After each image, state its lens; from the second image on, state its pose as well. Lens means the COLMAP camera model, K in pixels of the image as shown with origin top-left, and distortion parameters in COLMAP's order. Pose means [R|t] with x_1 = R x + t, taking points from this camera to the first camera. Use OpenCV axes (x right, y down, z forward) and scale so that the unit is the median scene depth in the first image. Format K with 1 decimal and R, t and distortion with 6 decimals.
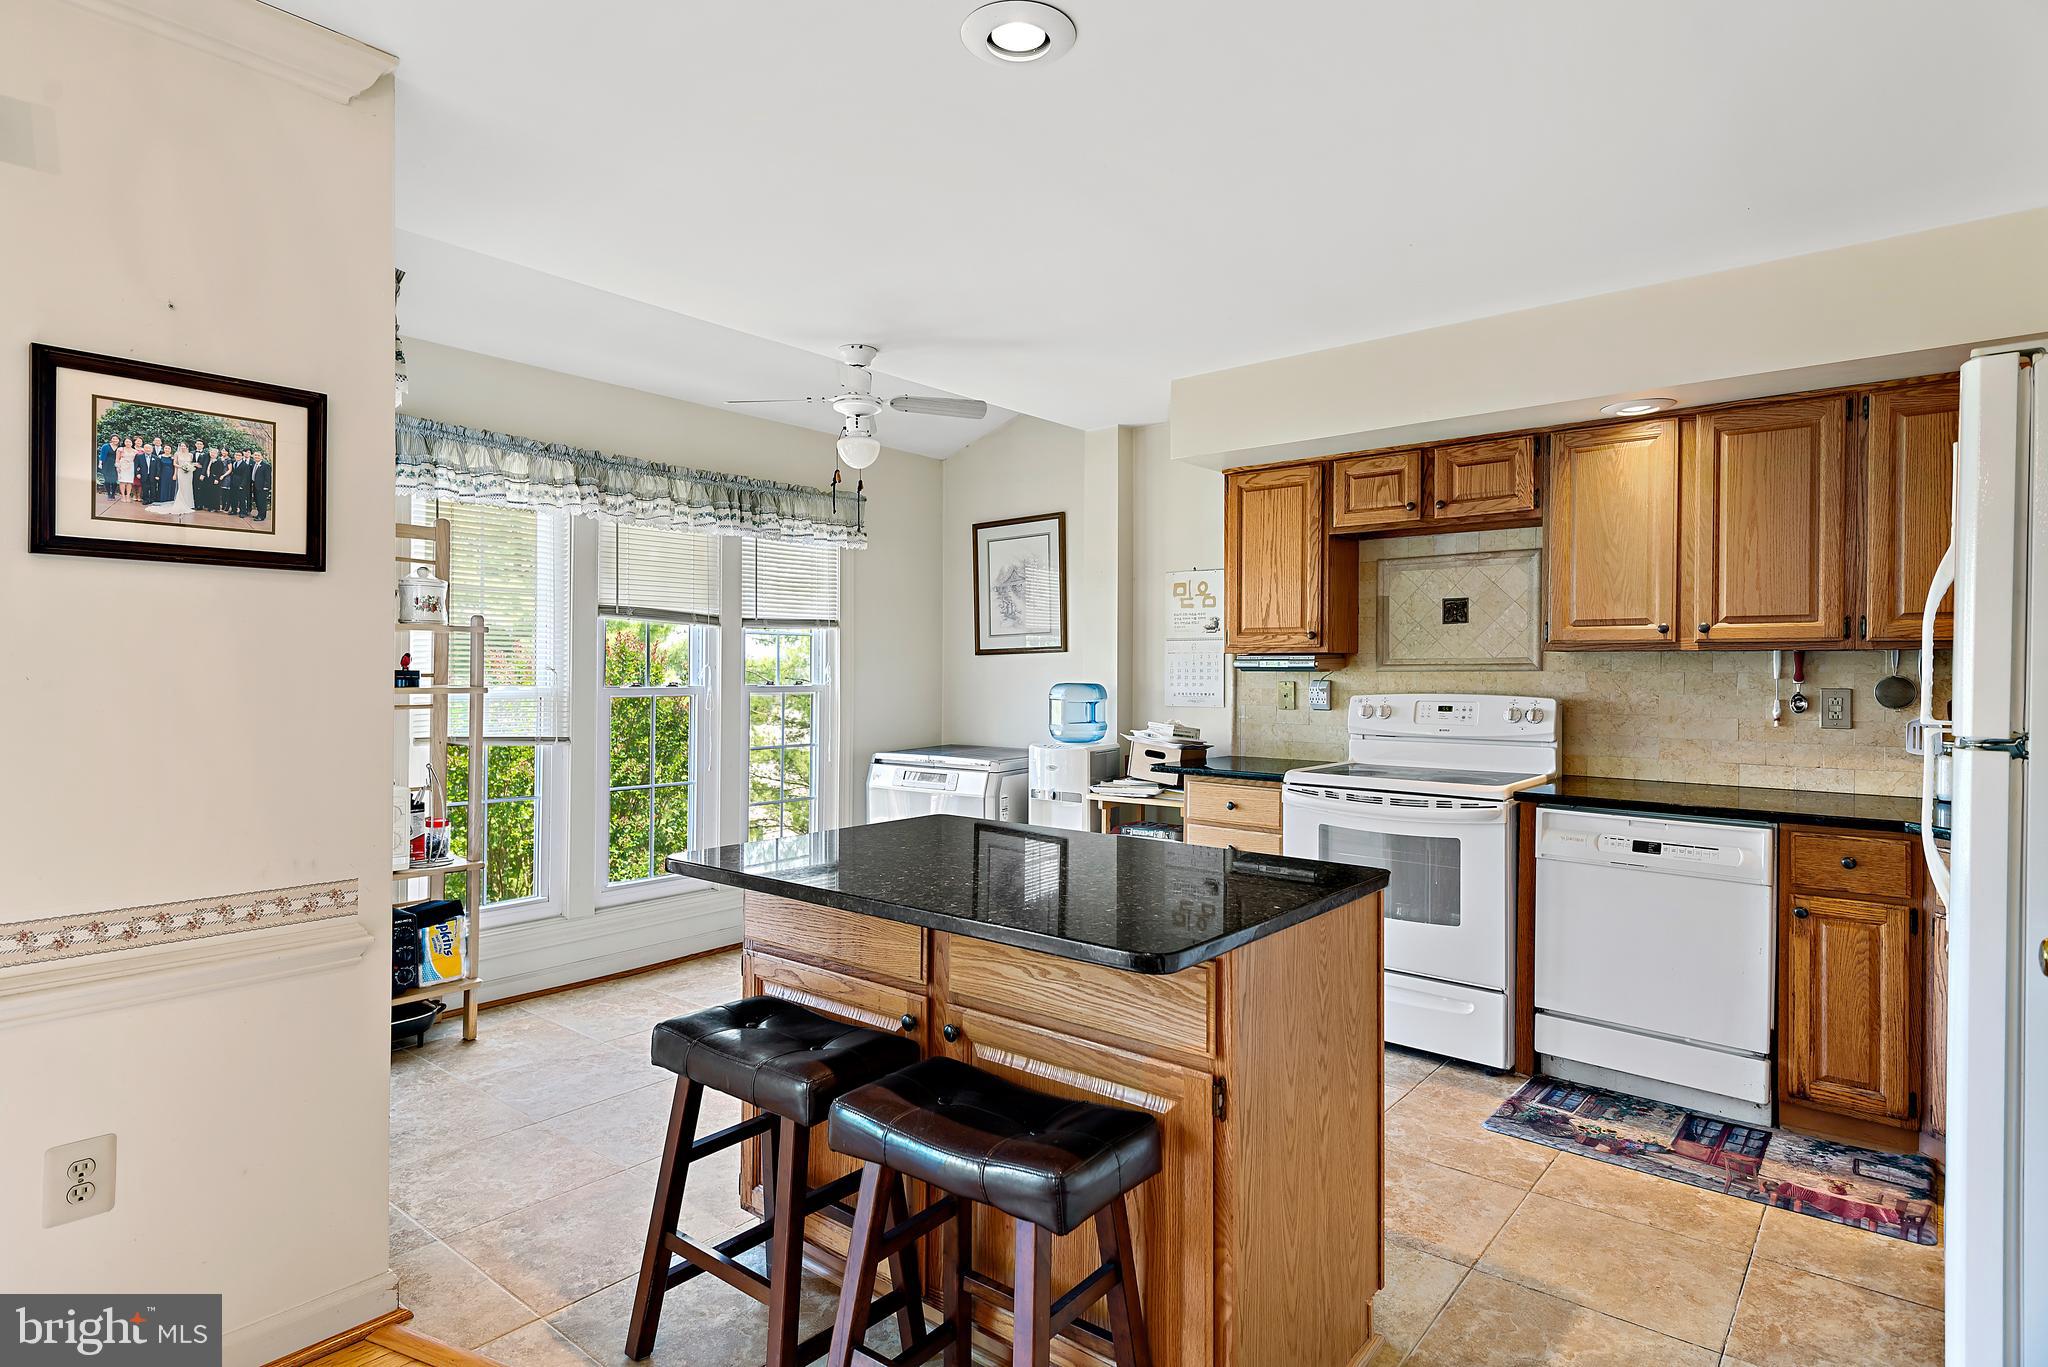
lens RADIAL K [[1085.7, 0, 1024.0], [0, 1085.7, 683.5], [0, 0, 1]] dist [0.001423, -0.000175]
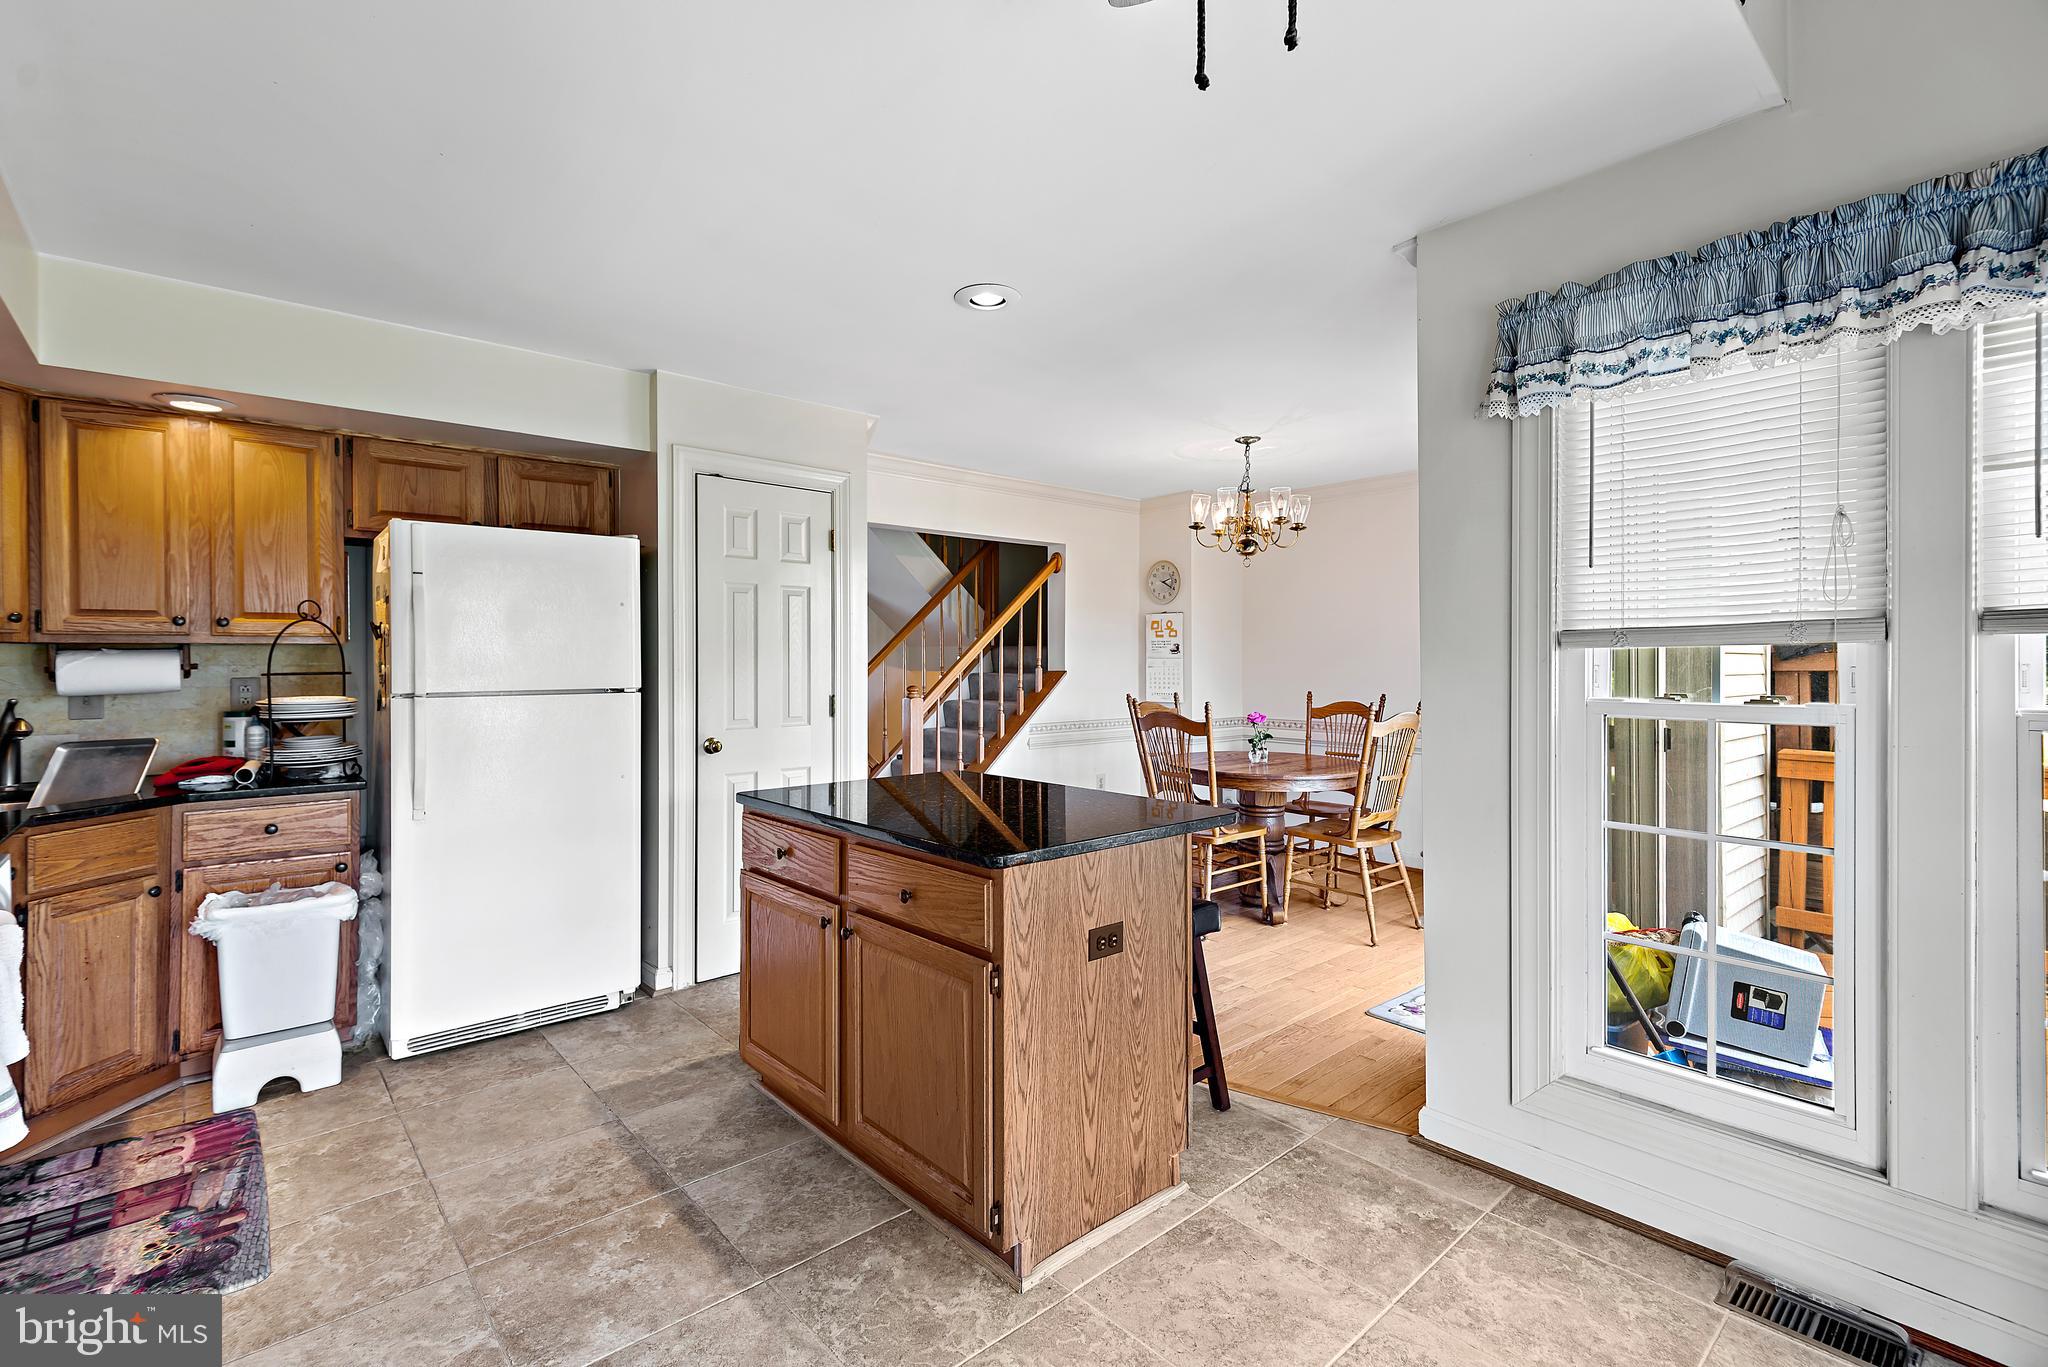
lens RADIAL K [[931.0, 0, 1024.0], [0, 931.0, 683.5], [0, 0, 1]] dist [-0.000434, -0.000110]
pose [[-0.987607, -0.006679, 0.156808, -0.204558], [-0.000806, 0.999297, 0.037488, -0.023780], [-0.156948, 0.036897, -0.986917, 1.685198]]
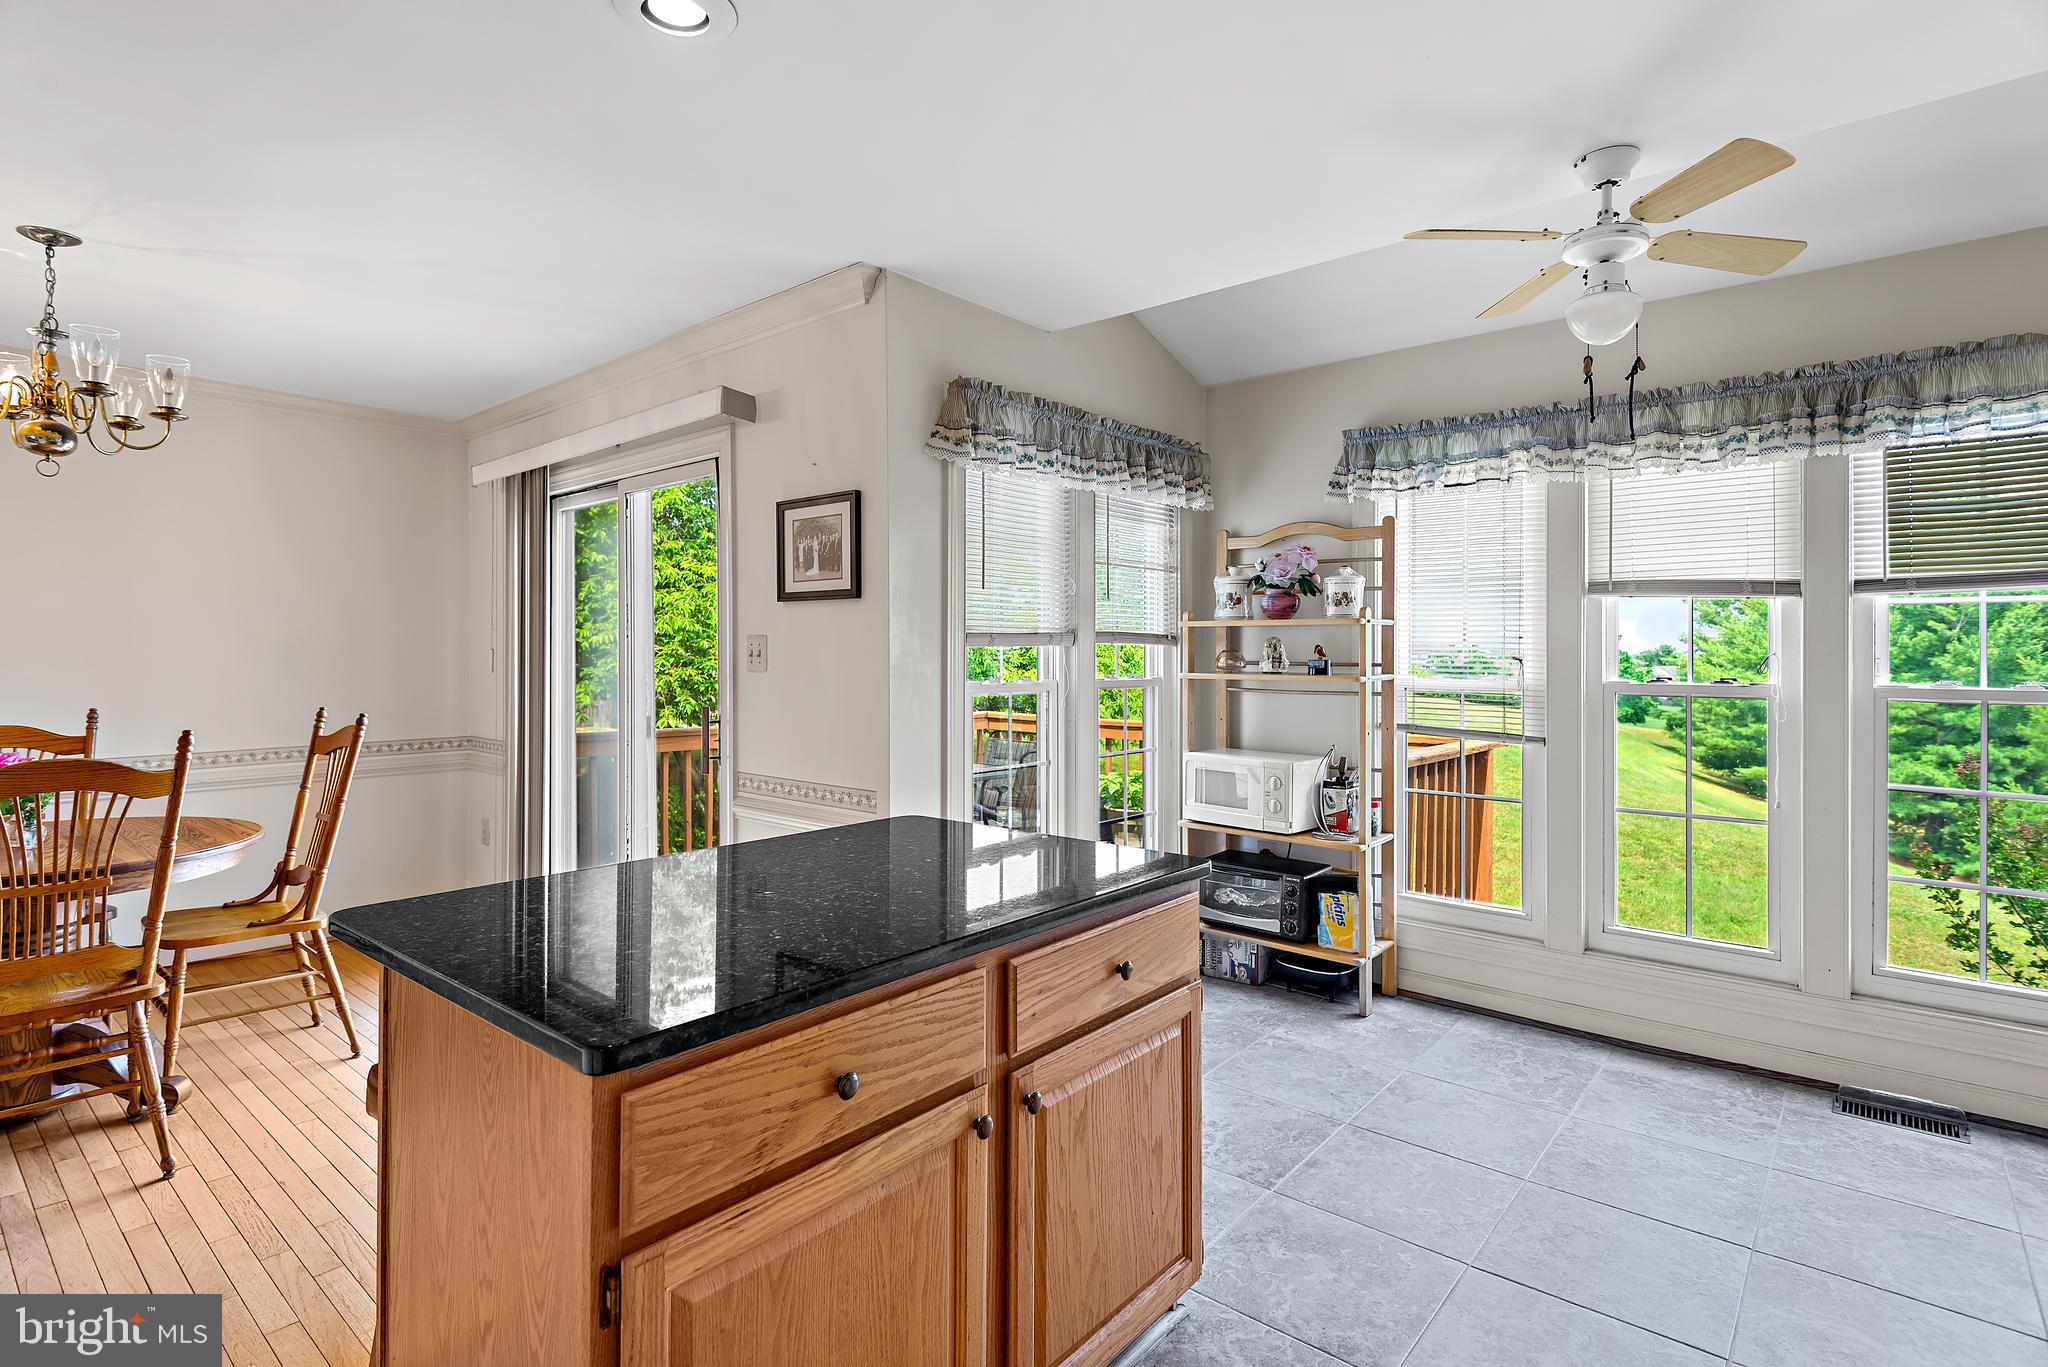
lens RADIAL K [[1013.1, 0, 1022.5], [0, 1013.1, 650.2], [0, 0, 1]] dist [0.017942, 0.000069]
pose [[-0.024356, -0.006919, -0.999679, 0.623116], [-0.016006, 0.999851, -0.006530, -0.012996], [0.999575, 0.015842, -0.024463, 0.913643]]
